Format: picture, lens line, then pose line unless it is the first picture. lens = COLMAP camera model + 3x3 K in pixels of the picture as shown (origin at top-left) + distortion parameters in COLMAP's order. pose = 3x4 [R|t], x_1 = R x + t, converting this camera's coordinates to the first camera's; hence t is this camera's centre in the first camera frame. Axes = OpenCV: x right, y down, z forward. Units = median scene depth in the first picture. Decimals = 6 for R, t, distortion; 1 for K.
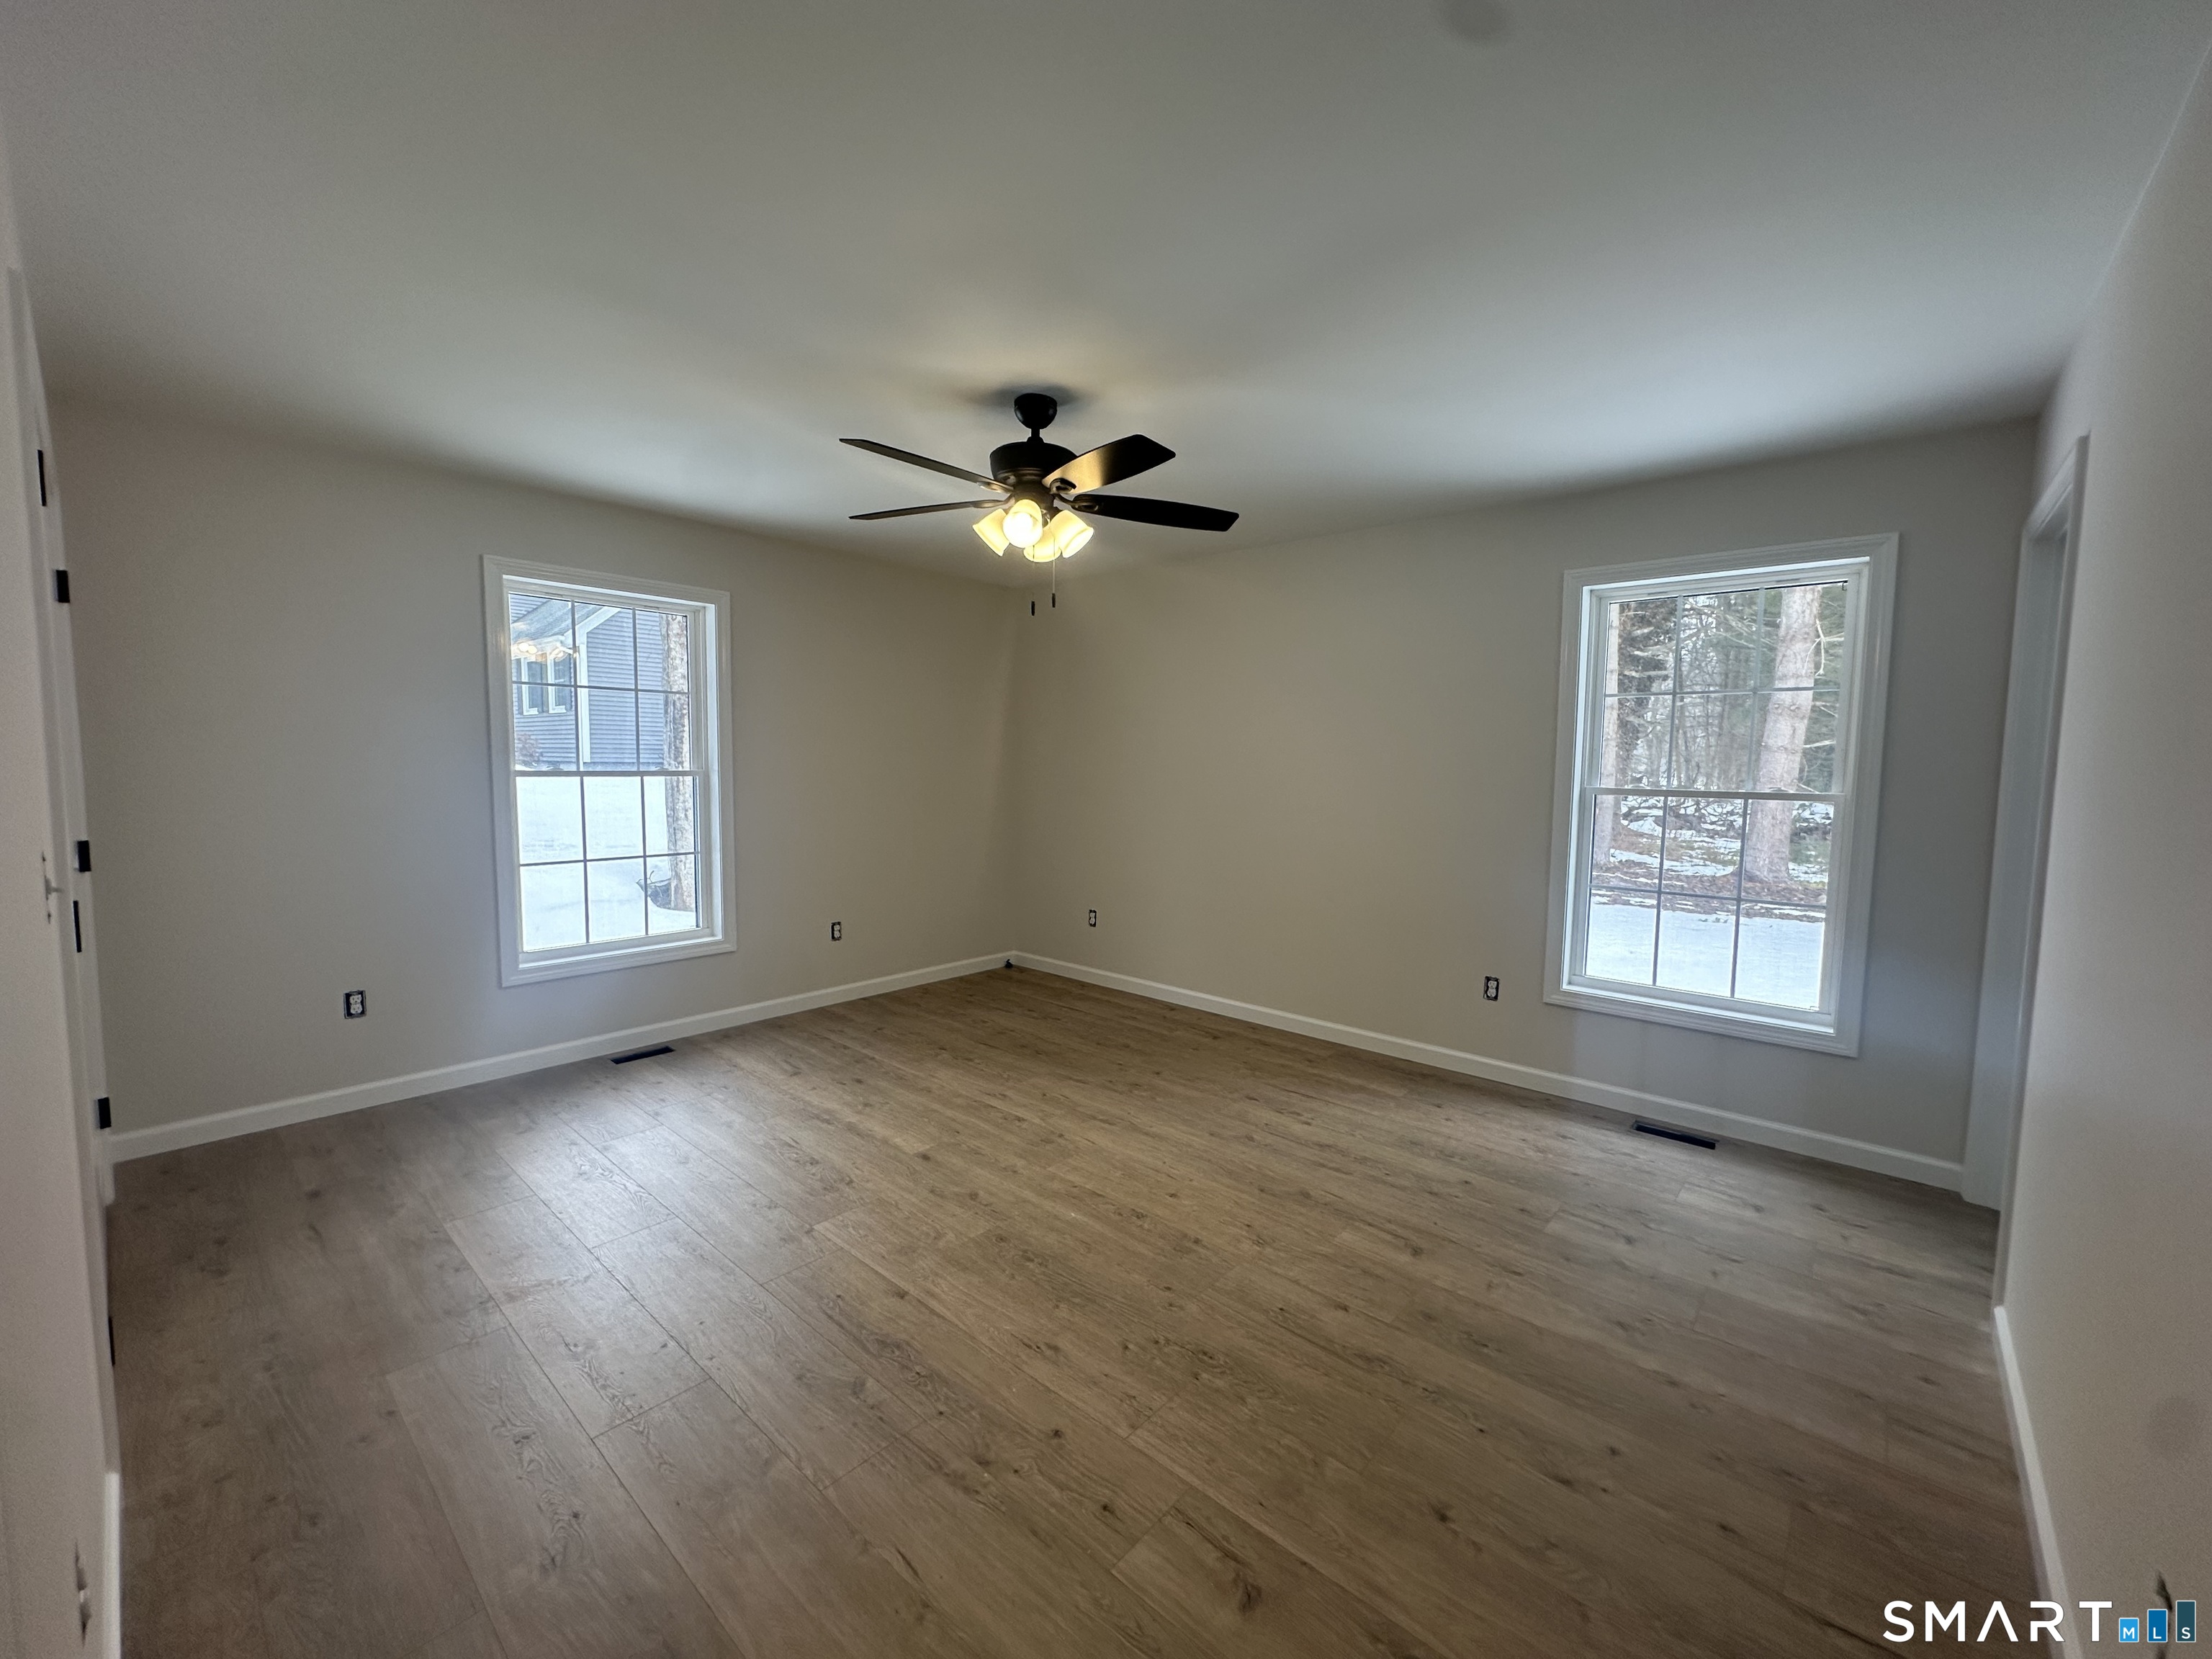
lens RADIAL K [[887.0, 0, 1106.0], [0, 887.0, 829.5], [0, 0, 1]] dist [0.000518, 0.000004]
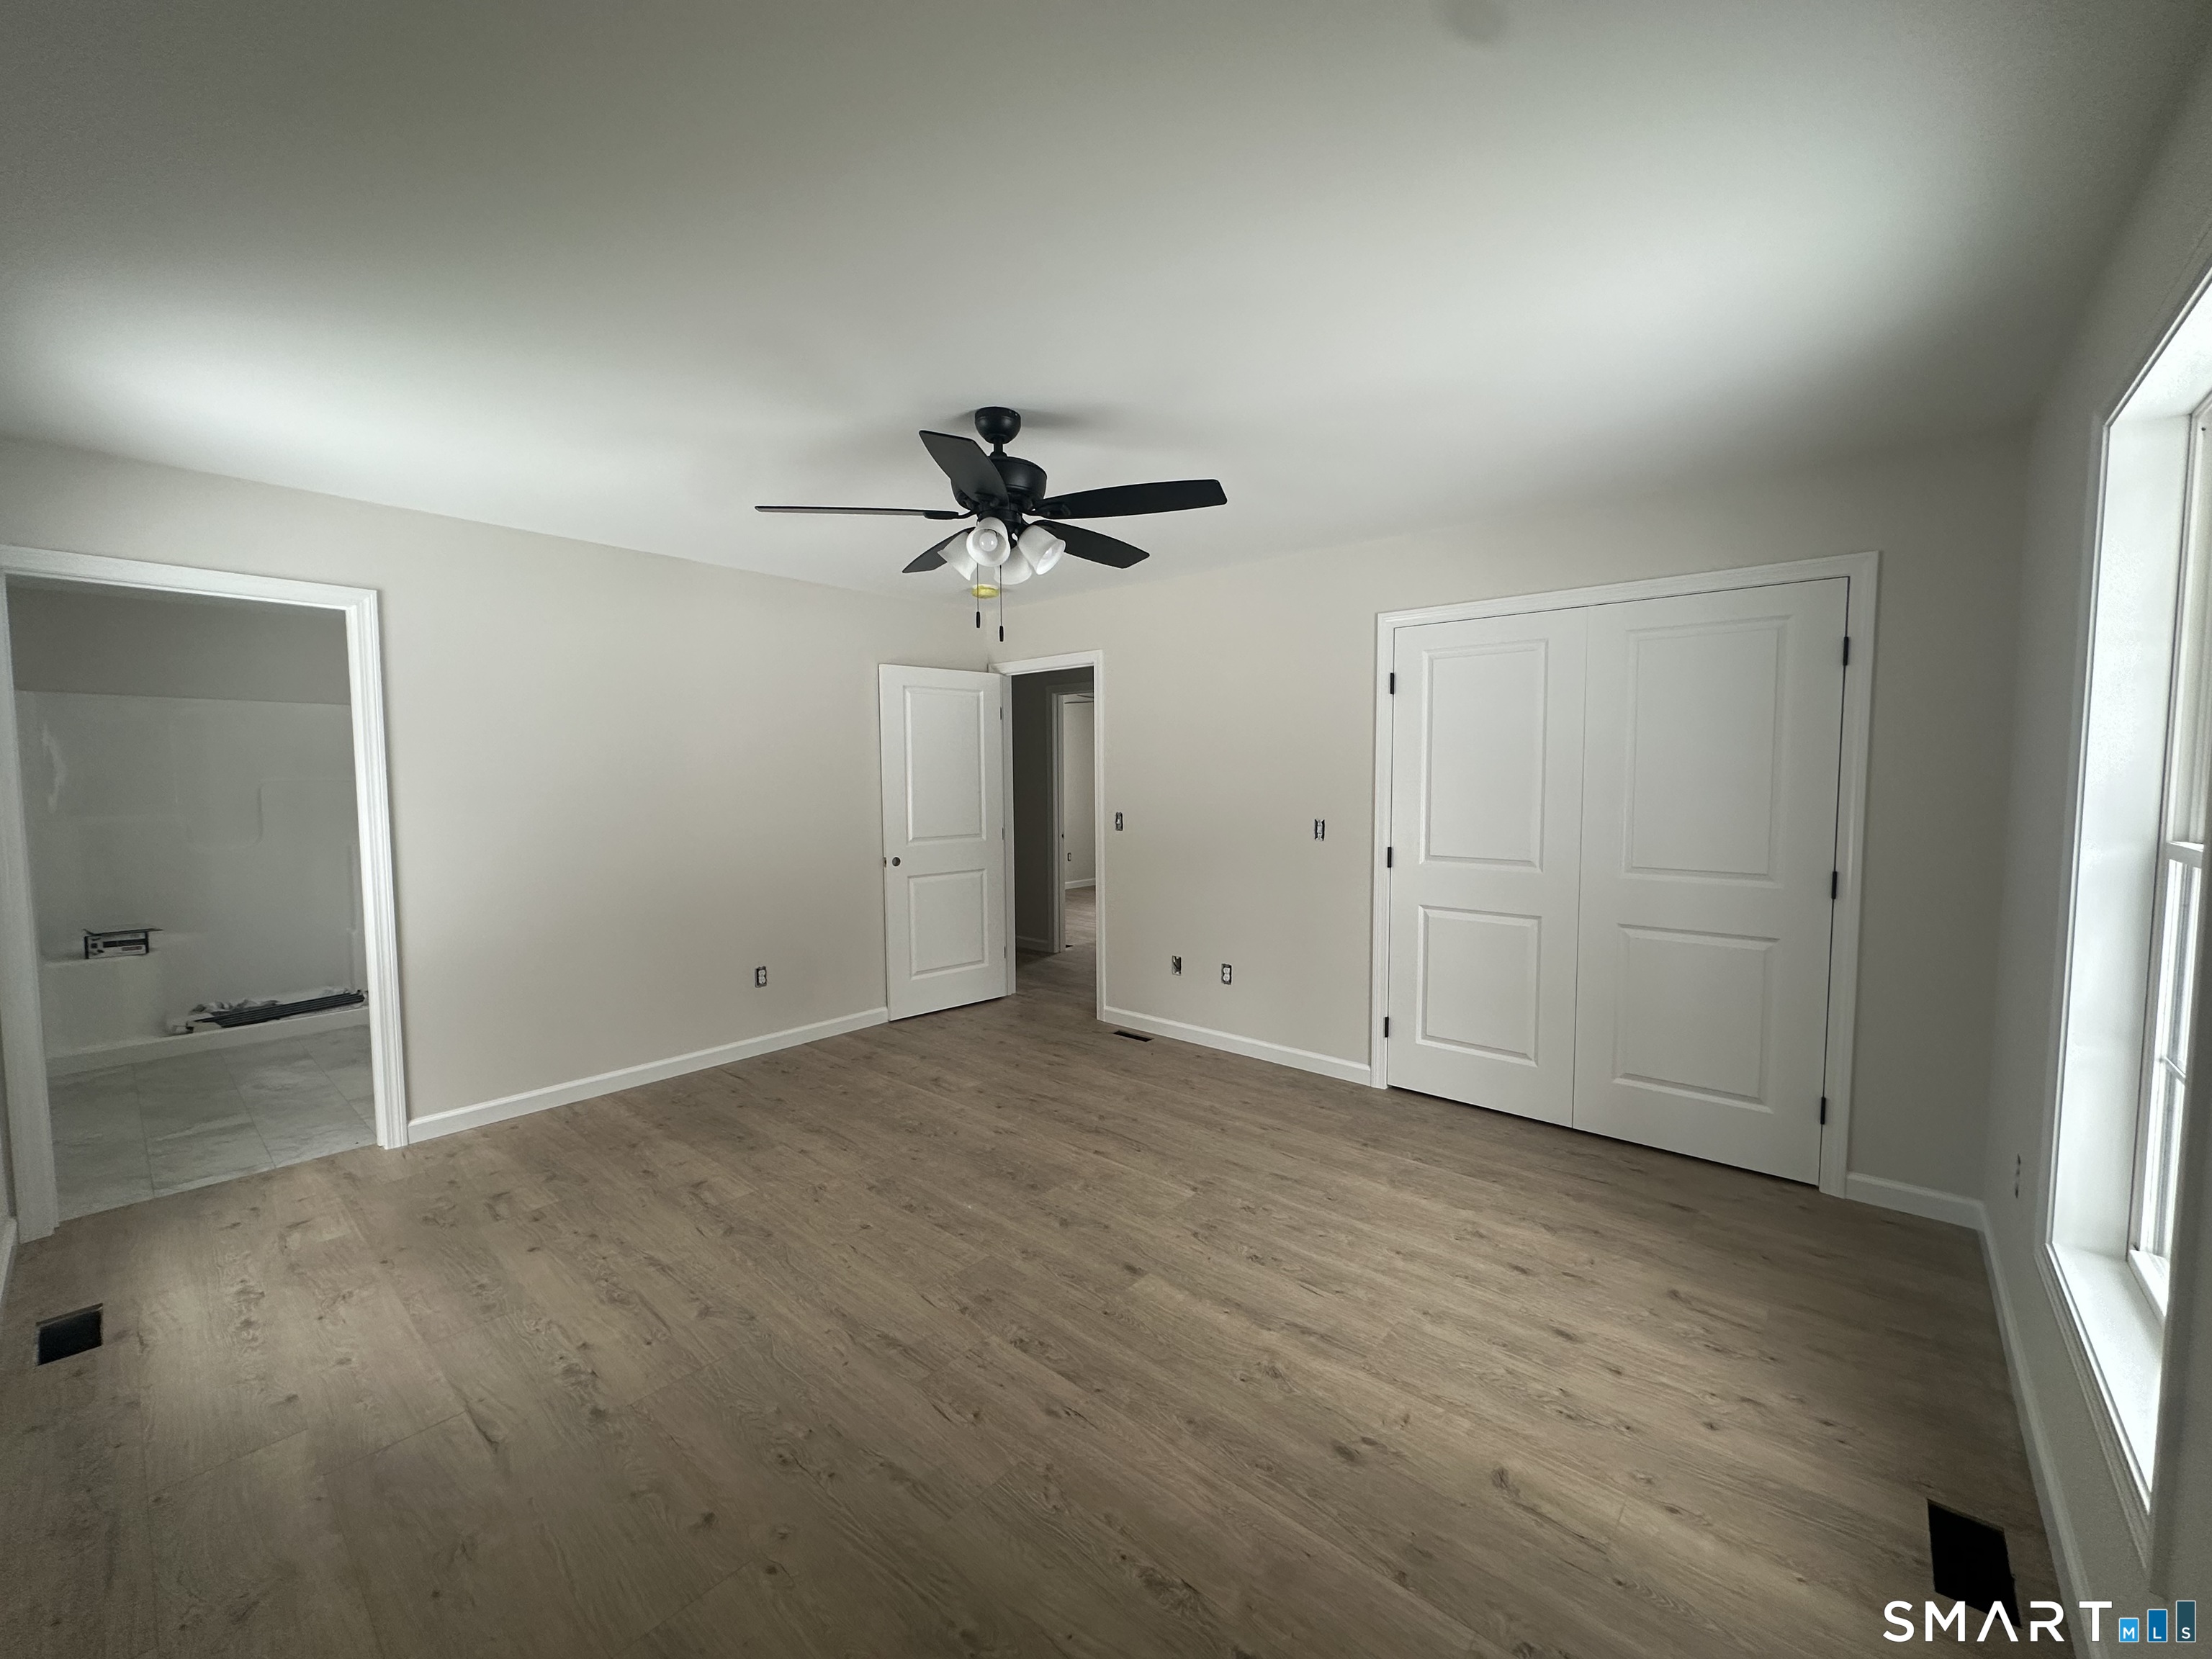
lens RADIAL K [[887.0, 0, 1106.0], [0, 887.0, 829.5], [0, 0, 1]] dist [0.000518, 0.000004]
pose [[-0.999917, -0.008382, -0.009747, -0.167683], [-0.009688, 0.989707, 0.142784, -0.162514], [0.008450, 0.142866, -0.989706, 1.772622]]
